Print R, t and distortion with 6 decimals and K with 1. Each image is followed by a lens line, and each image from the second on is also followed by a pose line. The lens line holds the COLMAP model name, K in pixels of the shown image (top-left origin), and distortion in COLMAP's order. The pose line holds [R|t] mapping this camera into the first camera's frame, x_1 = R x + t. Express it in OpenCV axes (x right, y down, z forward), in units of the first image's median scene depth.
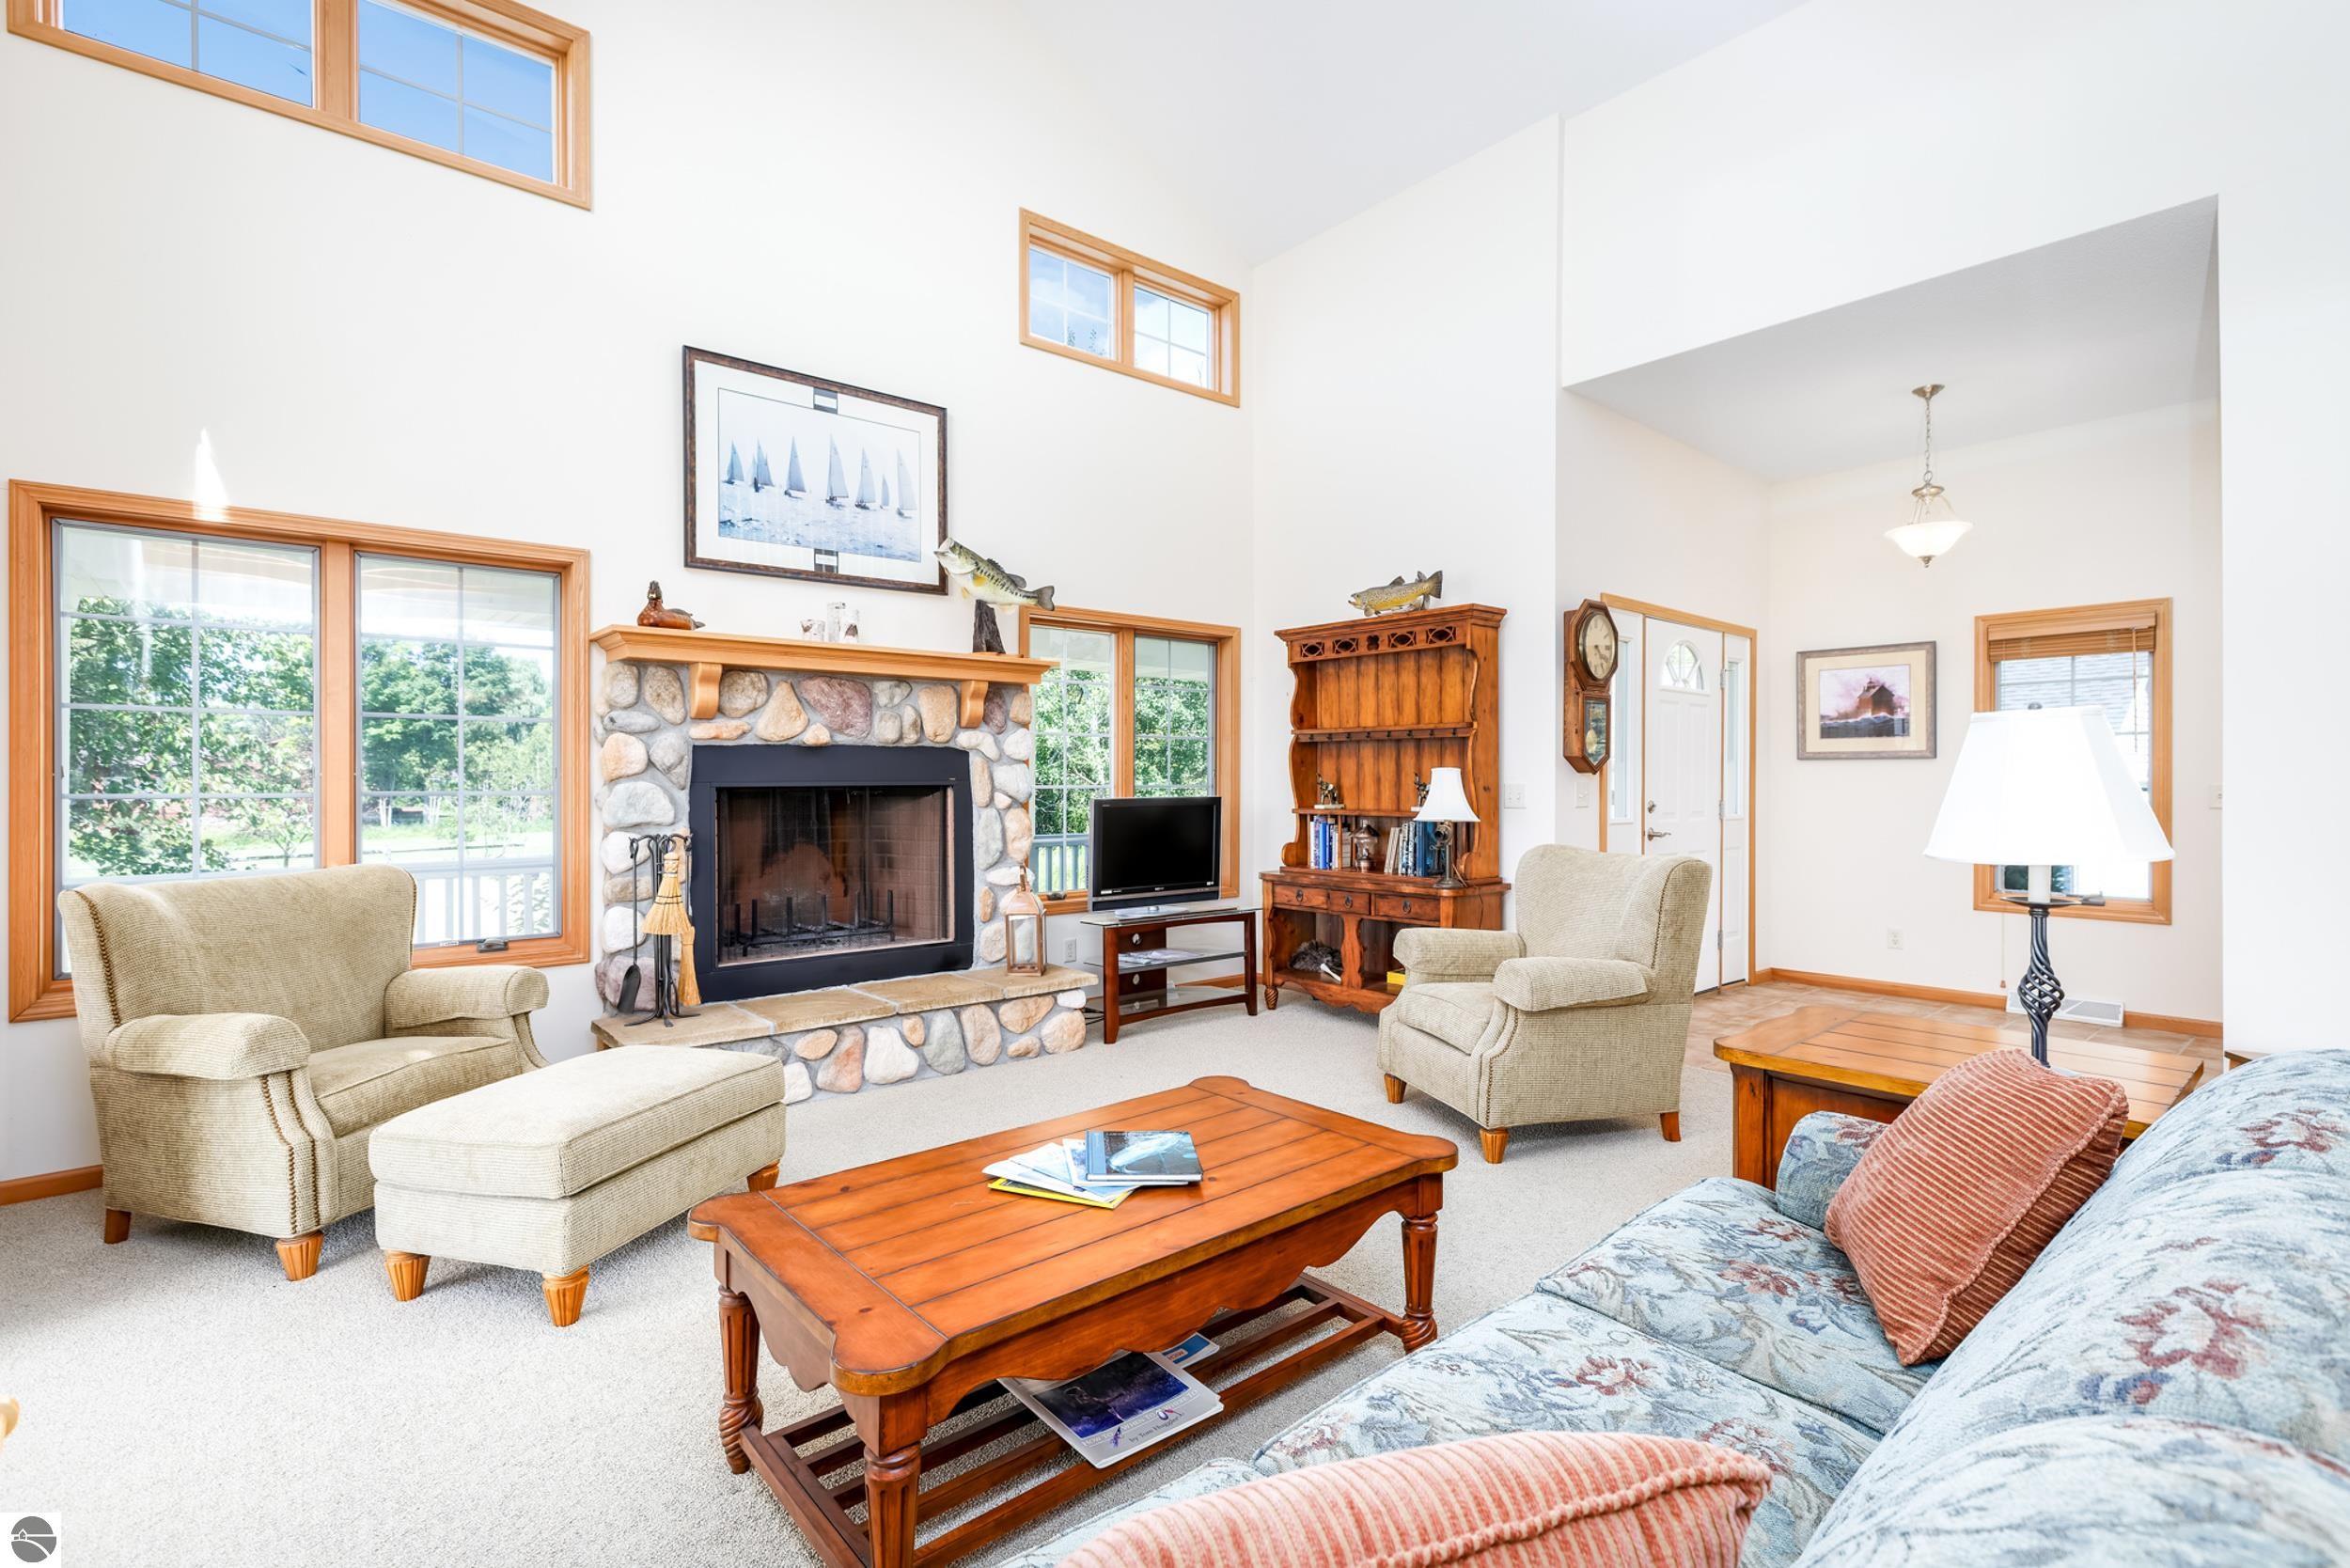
lens RADIAL K [[1068.7, 0, 1161.5], [0, 1068.7, 784.9], [0, 0, 1]] dist [0.003277, 0.000259]
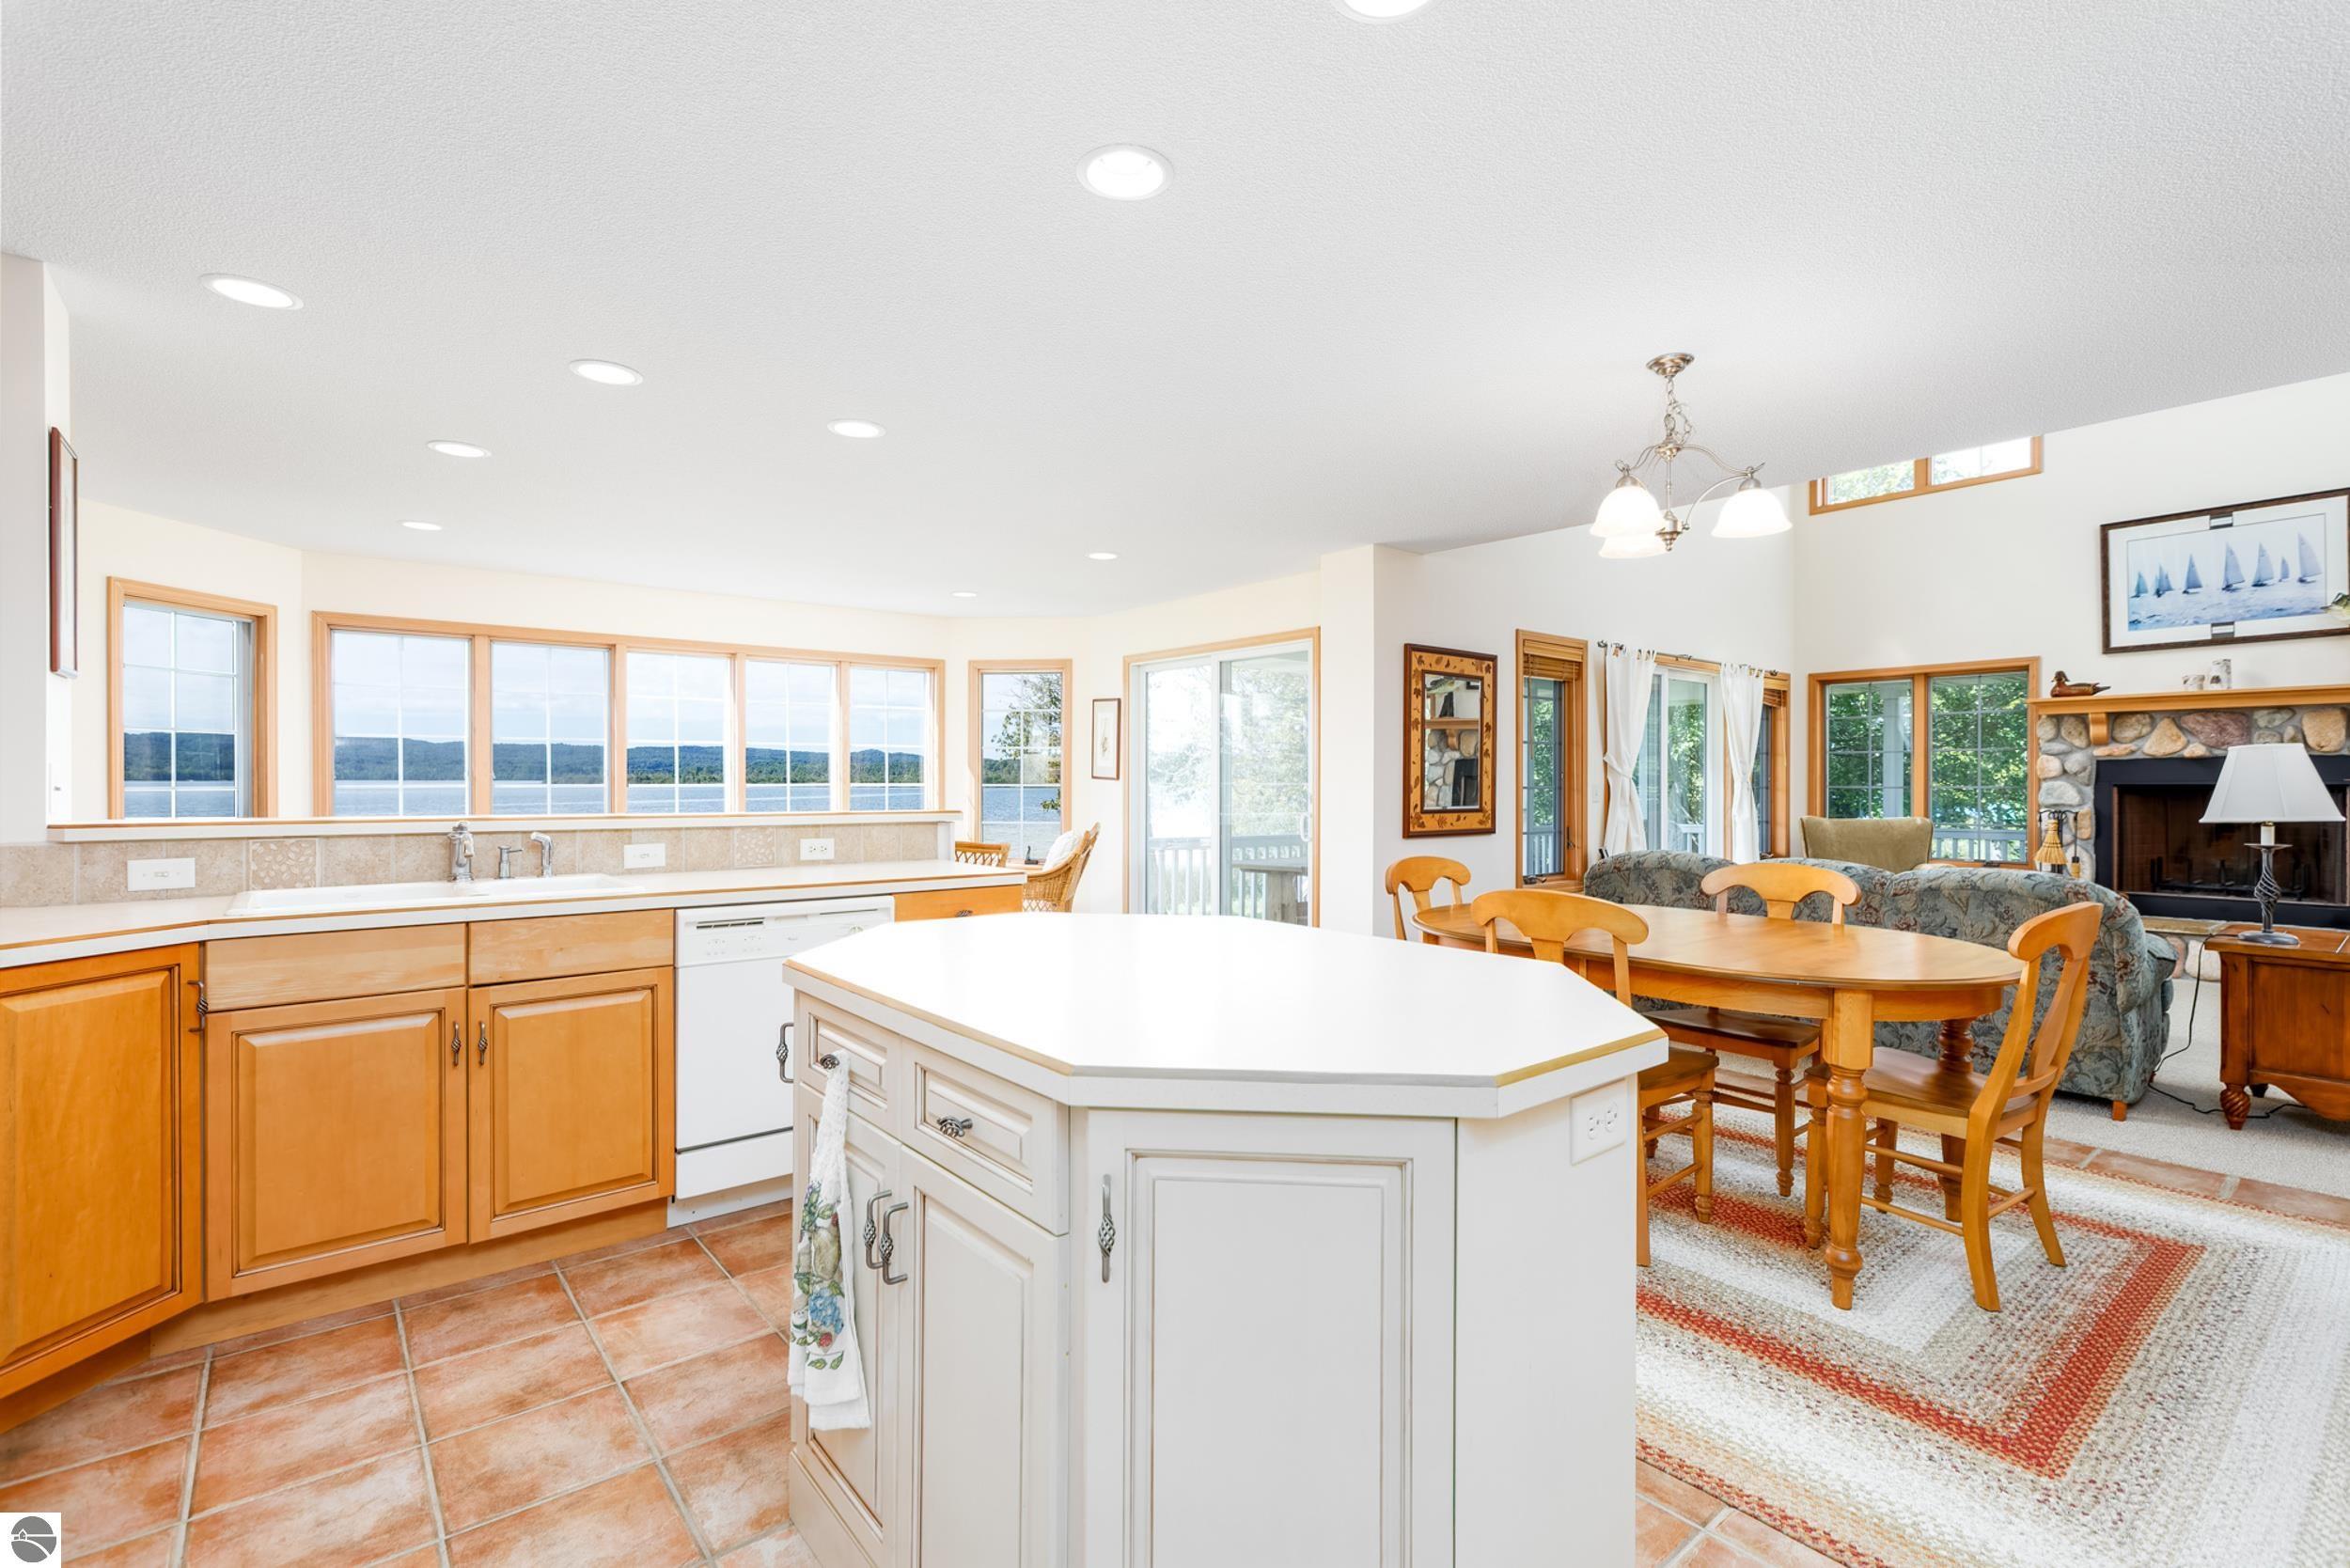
lens RADIAL K [[1068.7, 0, 1181.9], [0, 1068.7, 777.4], [0, 0, 1]] dist [0.003277, 0.000259]
pose [[-0.018487, -0.002494, -0.999826, 1.171572], [-0.002110, 0.999995, -0.002455, -0.001761], [0.999827, 0.002065, -0.018492, -0.391054]]
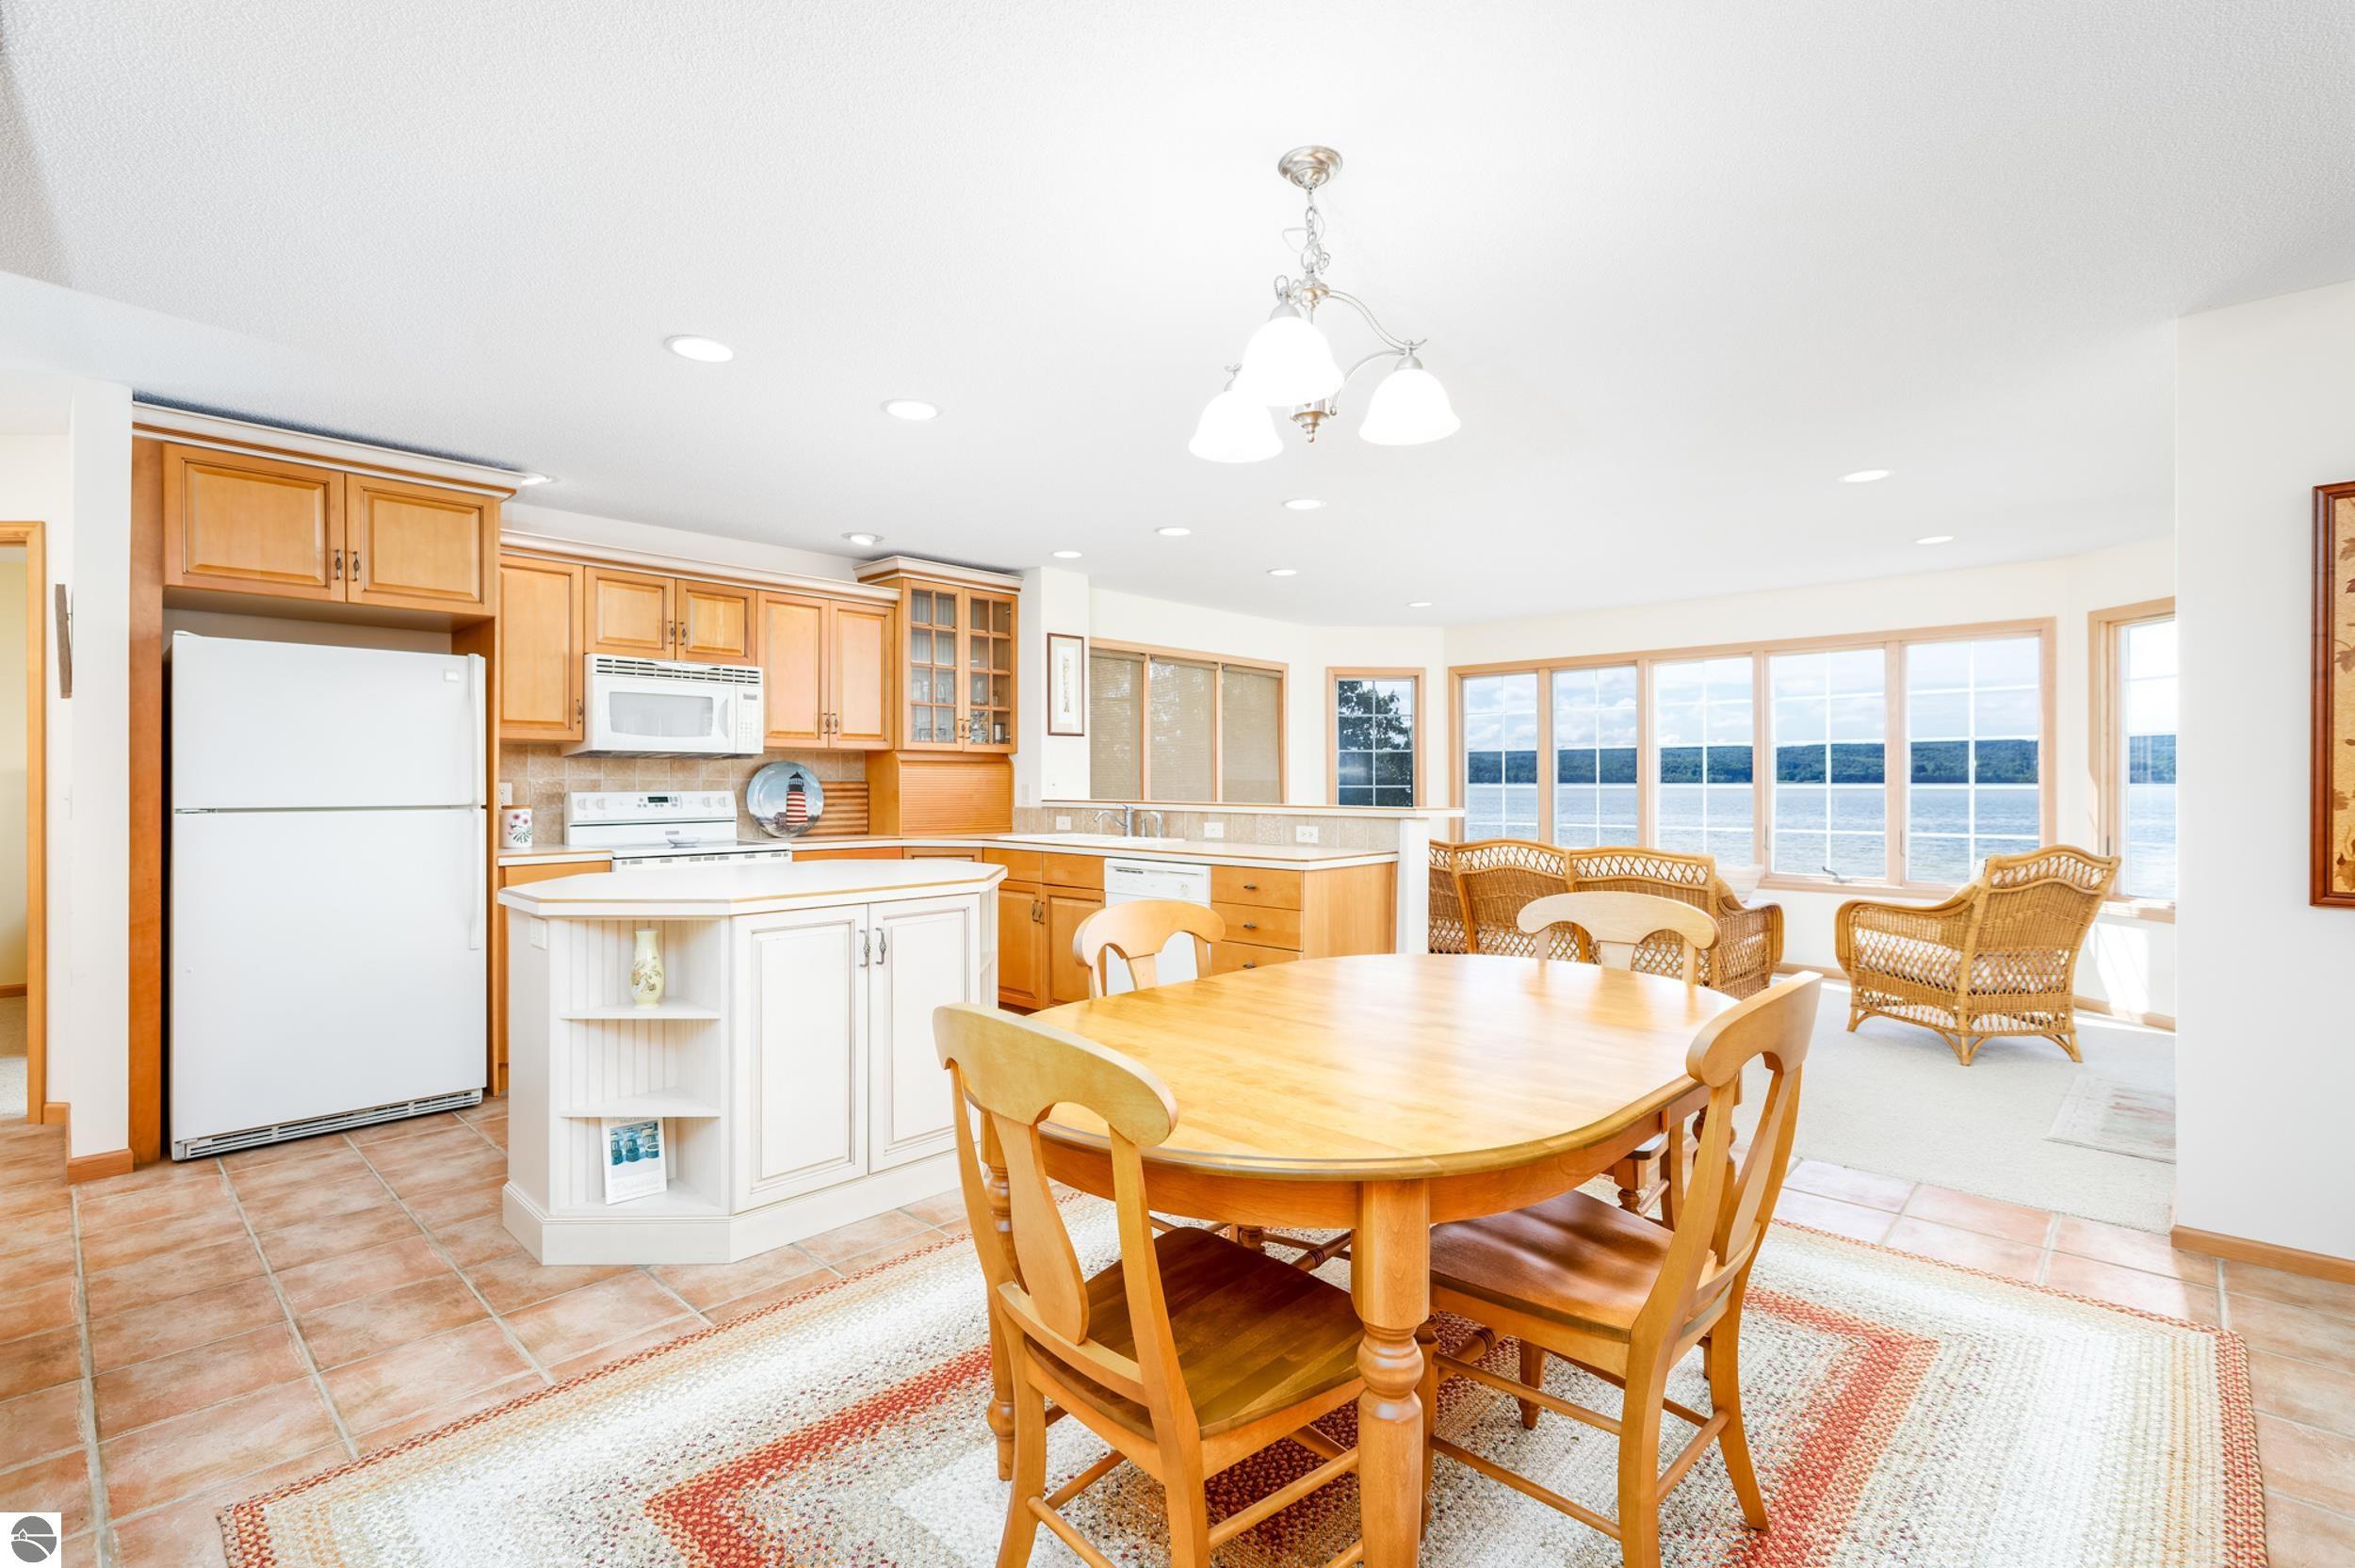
lens RADIAL K [[1070.8, 0, 1172.3], [0, 1070.8, 782.5], [0, 0, 1]] dist [0.003277, 0.000259]
pose [[-0.995056, -0.000370, -0.099311, 0.615292], [-0.000804, 0.999990, 0.004328, -0.003751], [0.099309, 0.004387, -0.995047, 0.329210]]
